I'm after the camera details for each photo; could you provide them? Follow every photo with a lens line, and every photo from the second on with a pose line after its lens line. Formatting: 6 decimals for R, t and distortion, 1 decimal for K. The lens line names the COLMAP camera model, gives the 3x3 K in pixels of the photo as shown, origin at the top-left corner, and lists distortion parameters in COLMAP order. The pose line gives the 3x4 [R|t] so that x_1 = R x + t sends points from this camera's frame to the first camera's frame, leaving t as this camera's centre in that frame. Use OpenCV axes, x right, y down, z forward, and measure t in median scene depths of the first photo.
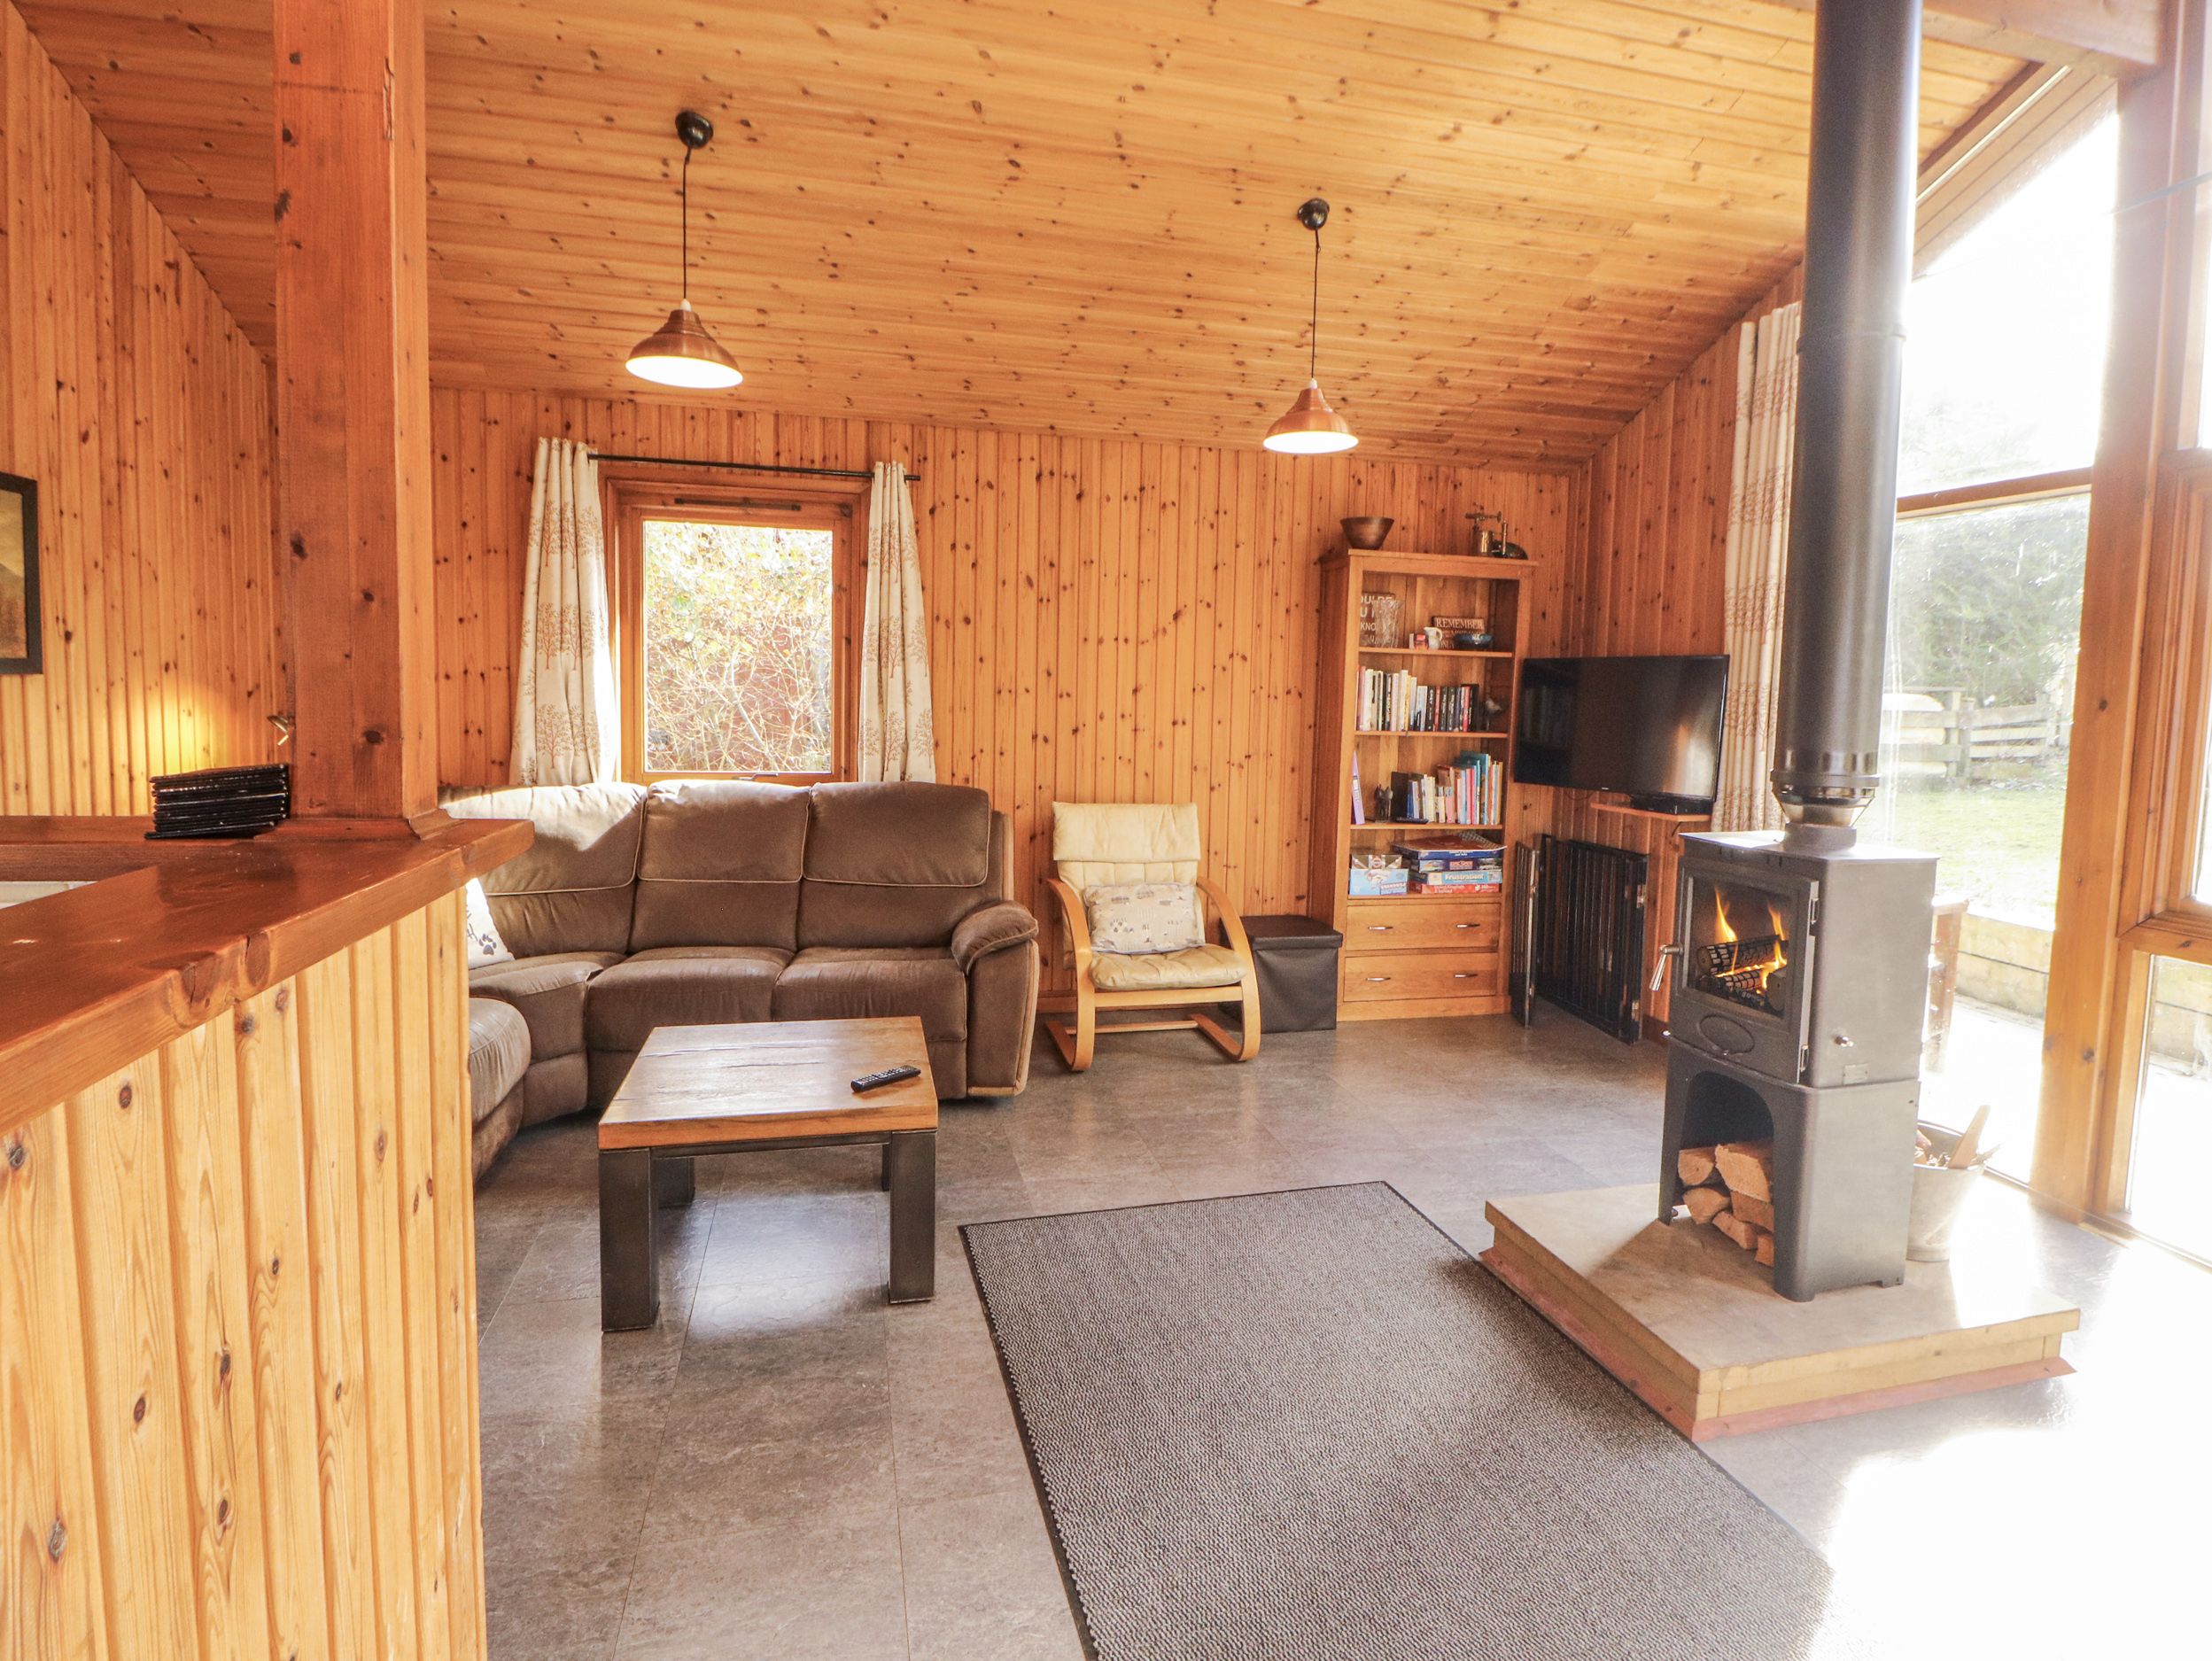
lens RADIAL K [[1144.8, 0, 1134.2], [0, 1144.8, 776.9], [0, 0, 1]] dist [0.002159, -0.013793]
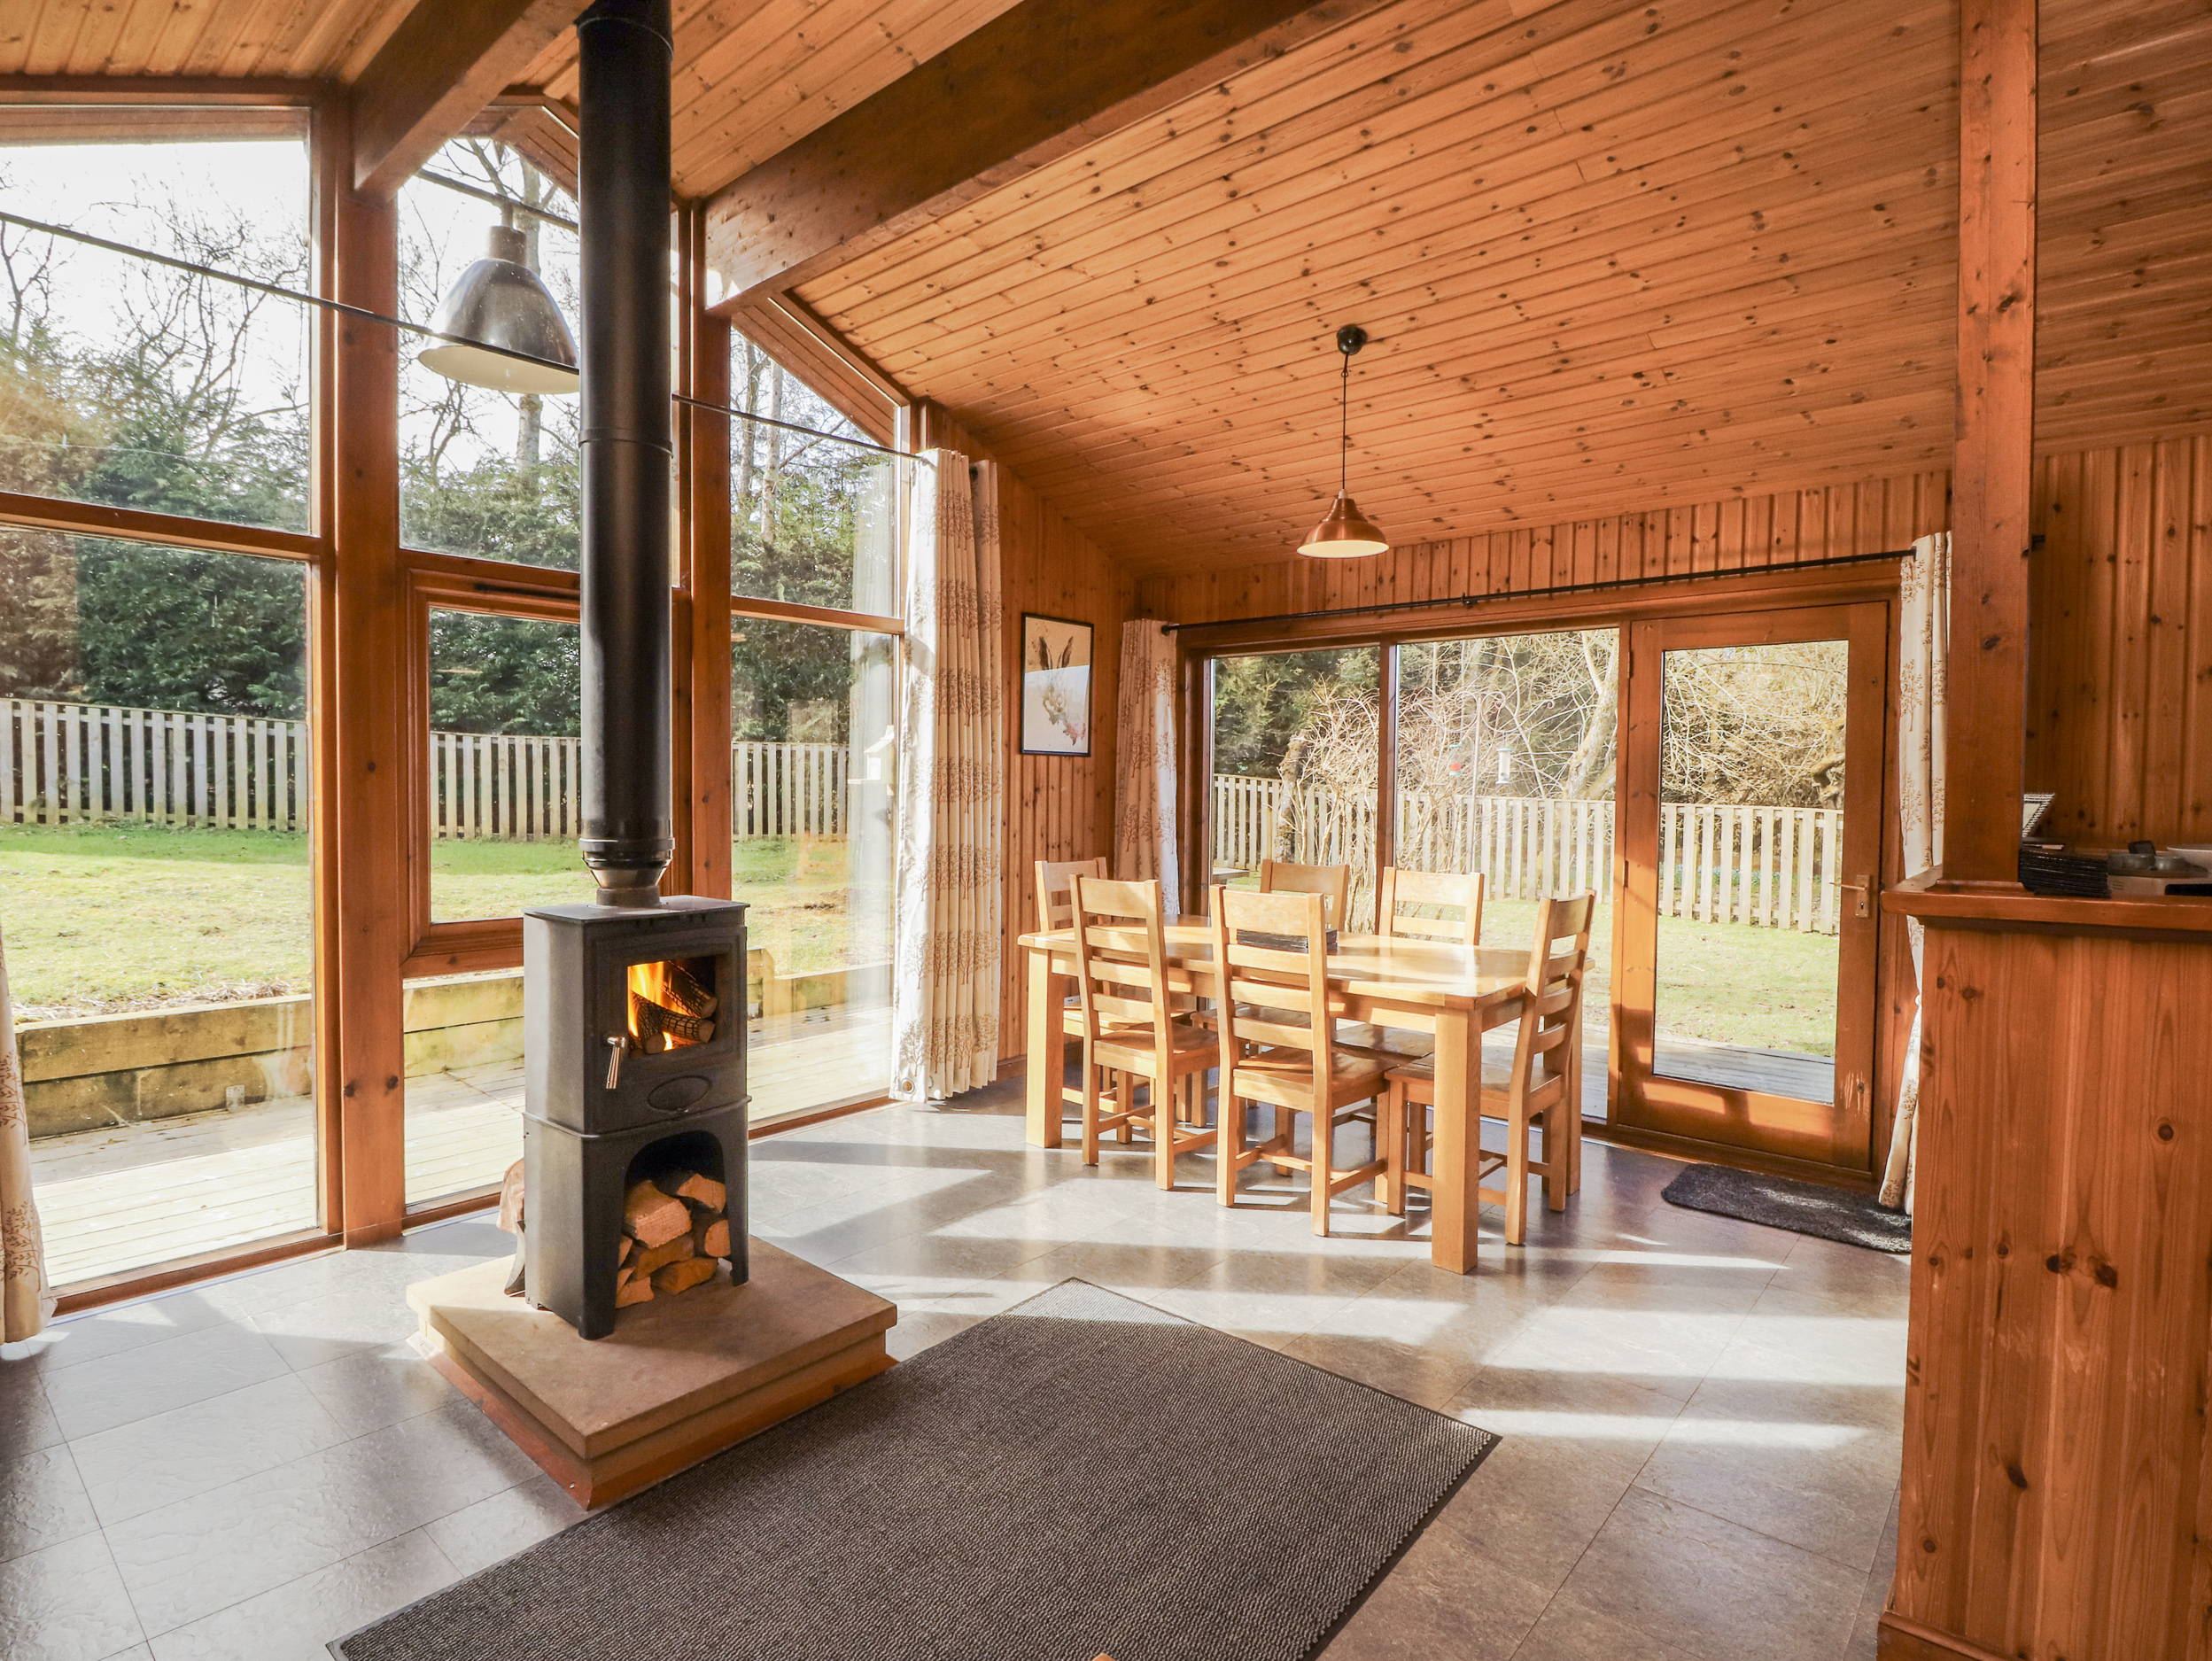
lens RADIAL K [[1147.1, 0, 1120.5], [0, 1147.1, 818.4], [0, 0, 1]] dist [0.002790, -0.014655]
pose [[-0.570195, -0.056796, 0.819544, -0.315072], [0.038545, 0.994659, 0.095749, -0.061811], [-0.820605, 0.086185, -0.564960, 0.695161]]
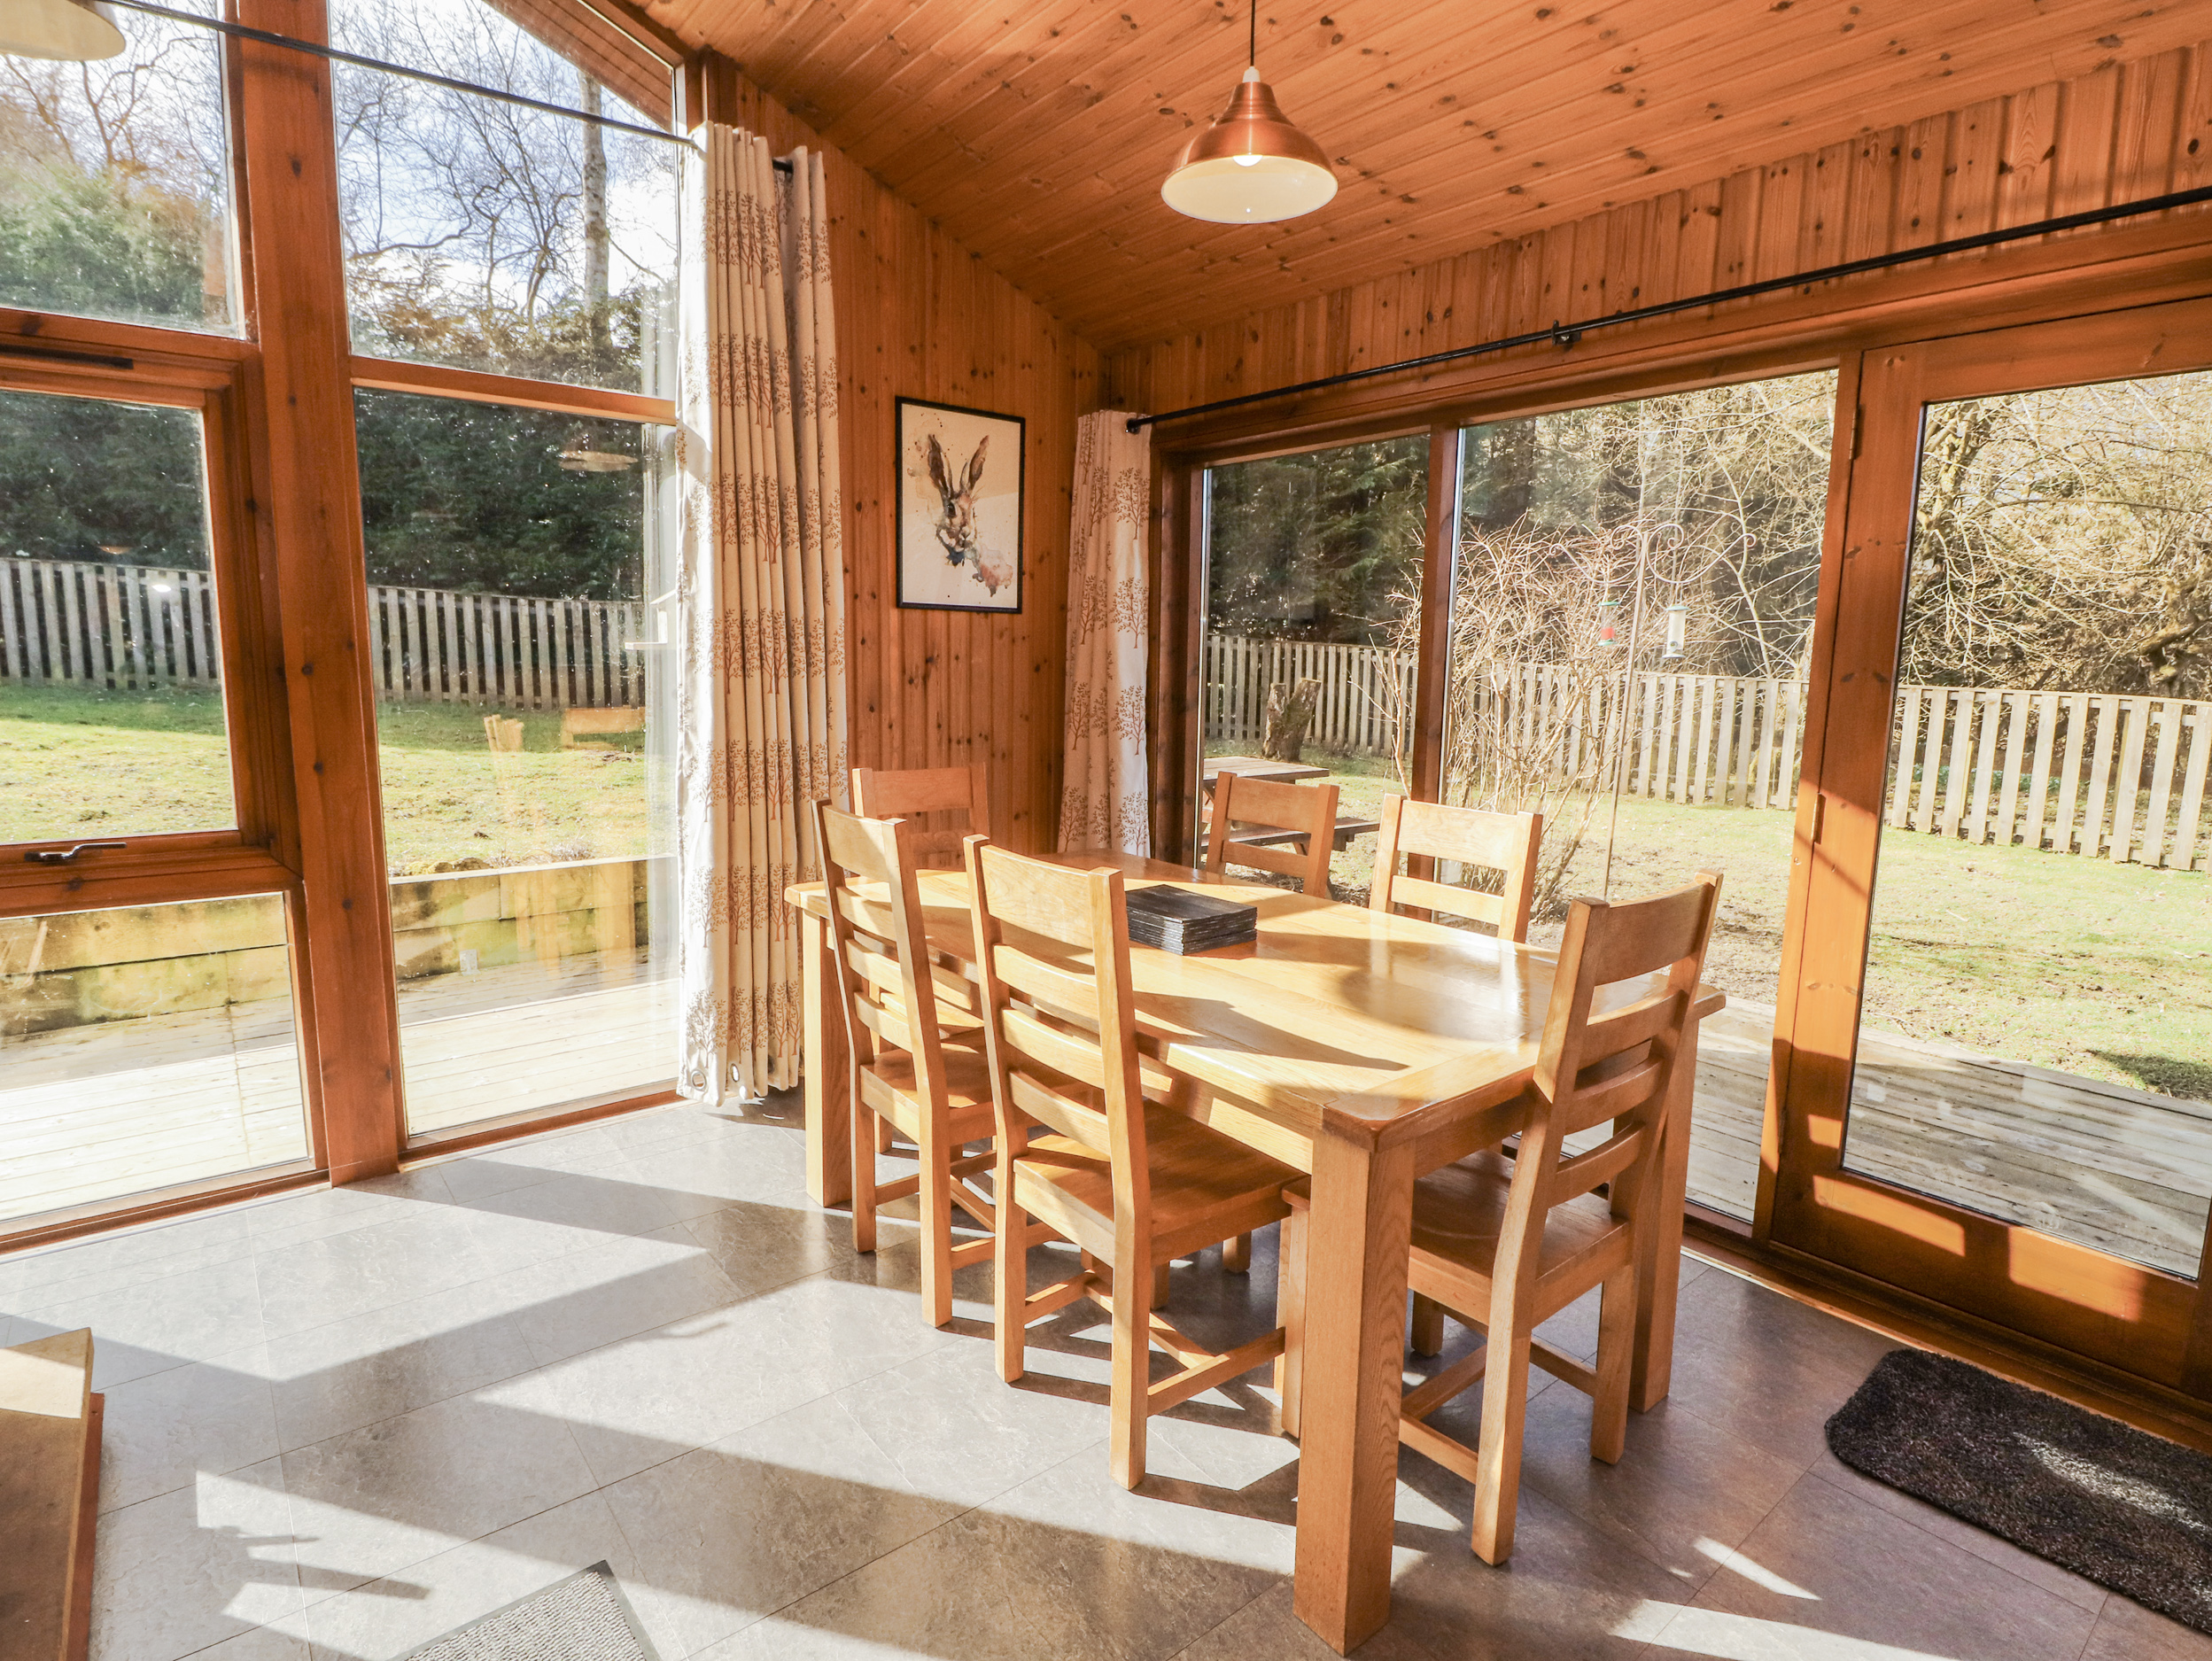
lens RADIAL K [[1150.7, 0, 1120.9], [0, 1150.7, 817.0], [0, 0, 1]] dist [0.002275, -0.014732]
pose [[-0.418659, -0.159766, 0.893980, -0.110183], [0.042822, 0.979835, 0.195163, -0.025828], [-0.907134, 0.119989, -0.403375, 0.310705]]
